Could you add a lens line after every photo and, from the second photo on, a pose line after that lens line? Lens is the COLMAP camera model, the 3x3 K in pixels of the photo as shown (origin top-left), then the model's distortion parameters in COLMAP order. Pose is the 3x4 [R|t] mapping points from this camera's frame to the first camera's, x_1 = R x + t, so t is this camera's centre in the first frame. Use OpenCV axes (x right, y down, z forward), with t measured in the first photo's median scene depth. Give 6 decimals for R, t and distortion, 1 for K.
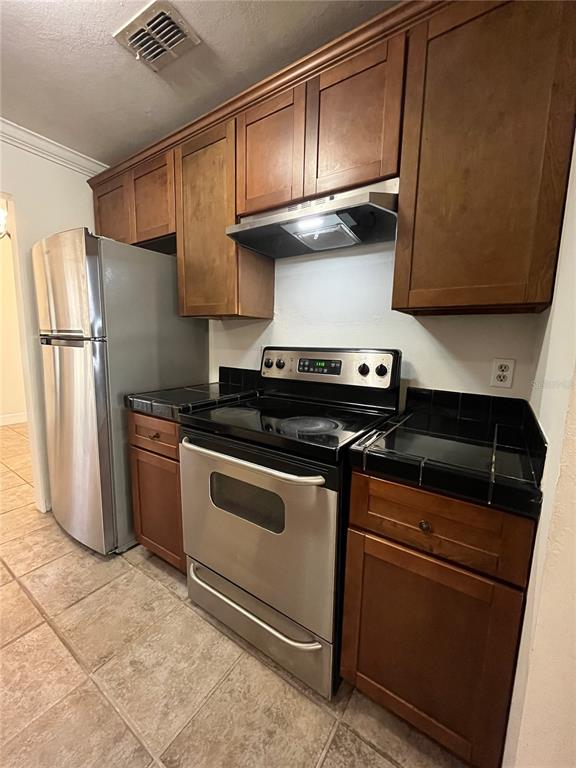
lens RADIAL K [[311.4, 0, 289.0], [0, 311.4, 384.7], [0, 0, 1]] dist [-0.003522, 0.000189]
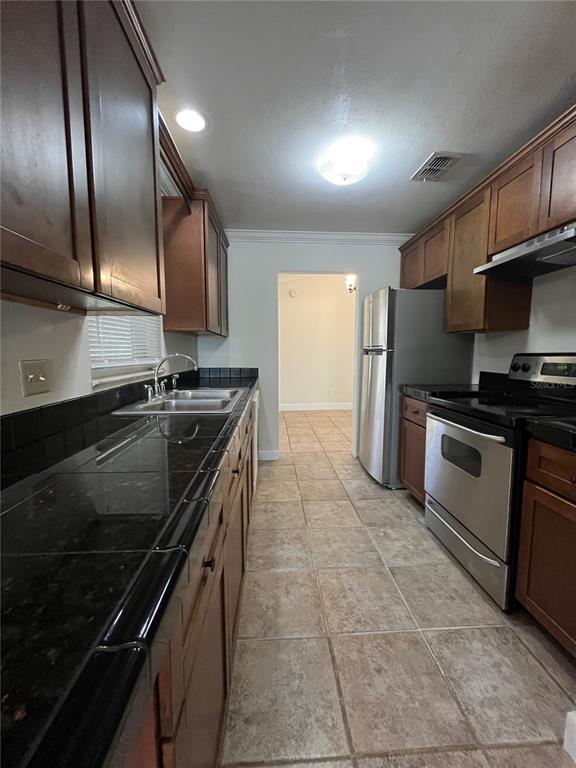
lens RADIAL K [[311.4, 0, 289.0], [0, 311.4, 384.7], [0, 0, 1]] dist [-0.003522, 0.000189]
pose [[0.607946, 0.061566, -0.791588, 0.369370], [-0.099203, 0.995067, 0.001203, 0.085332], [0.787756, 0.077796, 0.611055, -0.411594]]
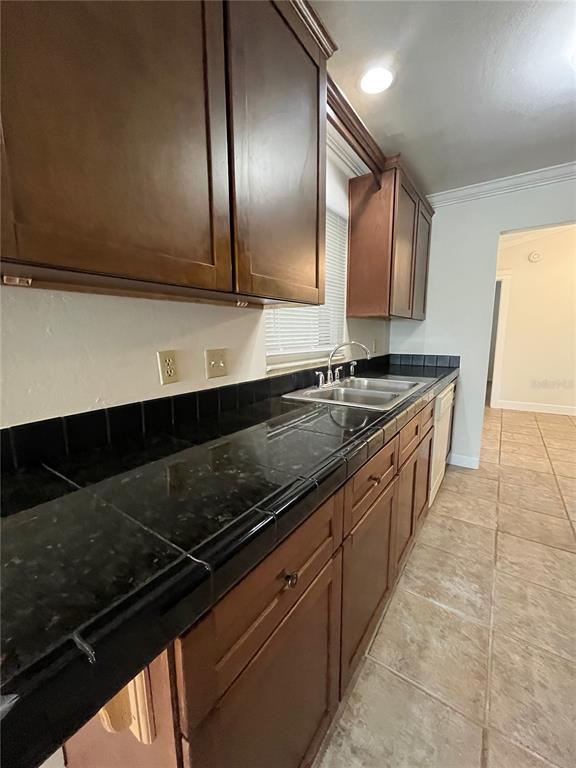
lens RADIAL K [[311.2, 0, 288.0], [0, 311.2, 384.0], [0, 0, 1]] dist [-0.001884, 0.000350]
pose [[-0.008385, 0.135676, -0.990718, 0.342456], [-0.136027, 0.981388, 0.135549, 0.044988], [0.990670, 0.135901, 0.010227, -0.265023]]
